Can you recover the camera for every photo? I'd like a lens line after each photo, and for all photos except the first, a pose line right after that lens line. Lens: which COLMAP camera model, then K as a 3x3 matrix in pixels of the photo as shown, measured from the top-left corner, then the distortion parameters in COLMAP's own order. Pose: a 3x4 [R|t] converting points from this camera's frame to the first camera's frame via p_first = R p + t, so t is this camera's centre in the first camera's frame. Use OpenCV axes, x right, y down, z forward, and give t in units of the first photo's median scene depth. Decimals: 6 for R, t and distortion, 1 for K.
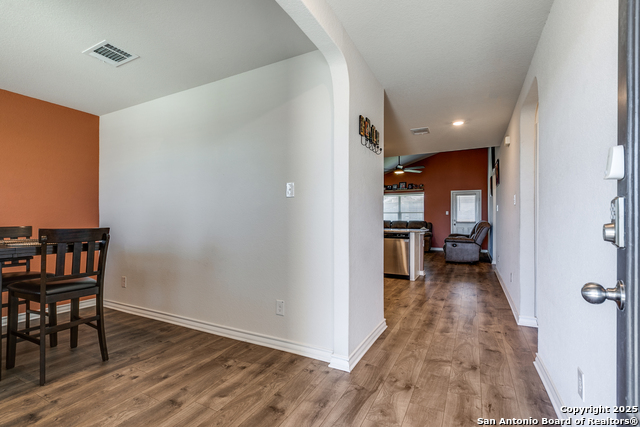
lens RADIAL K [[293.0, 0, 318.7], [0, 293.0, 217.6], [0, 0, 1]] dist [-0.001729, -0.002894]
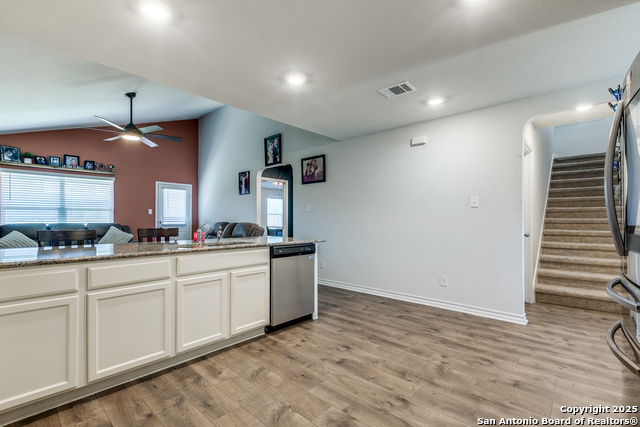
lens RADIAL K [[293.0, 0, 322.4], [0, 293.0, 214.5], [0, 0, 1]] dist [-0.001729, -0.002894]
pose [[0.239677, 0.016757, 0.970708, -0.155842], [-0.003788, 0.999860, -0.016325, 0.000539], [-0.970845, 0.000236, 0.239707, 0.464275]]
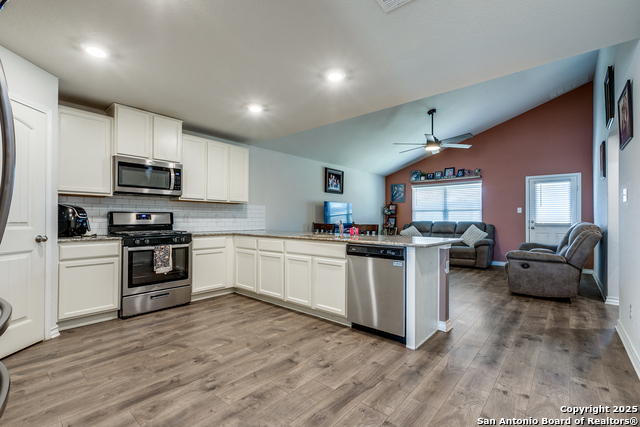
lens RADIAL K [[293.0, 0, 317.4], [0, 293.0, 214.8], [0, 0, 1]] dist [-0.001729, -0.002894]
pose [[0.974638, -0.000082, -0.223788, 0.154942], [-0.002291, 0.999944, -0.010347, 0.001948], [0.223776, 0.010597, 0.974583, 0.281712]]
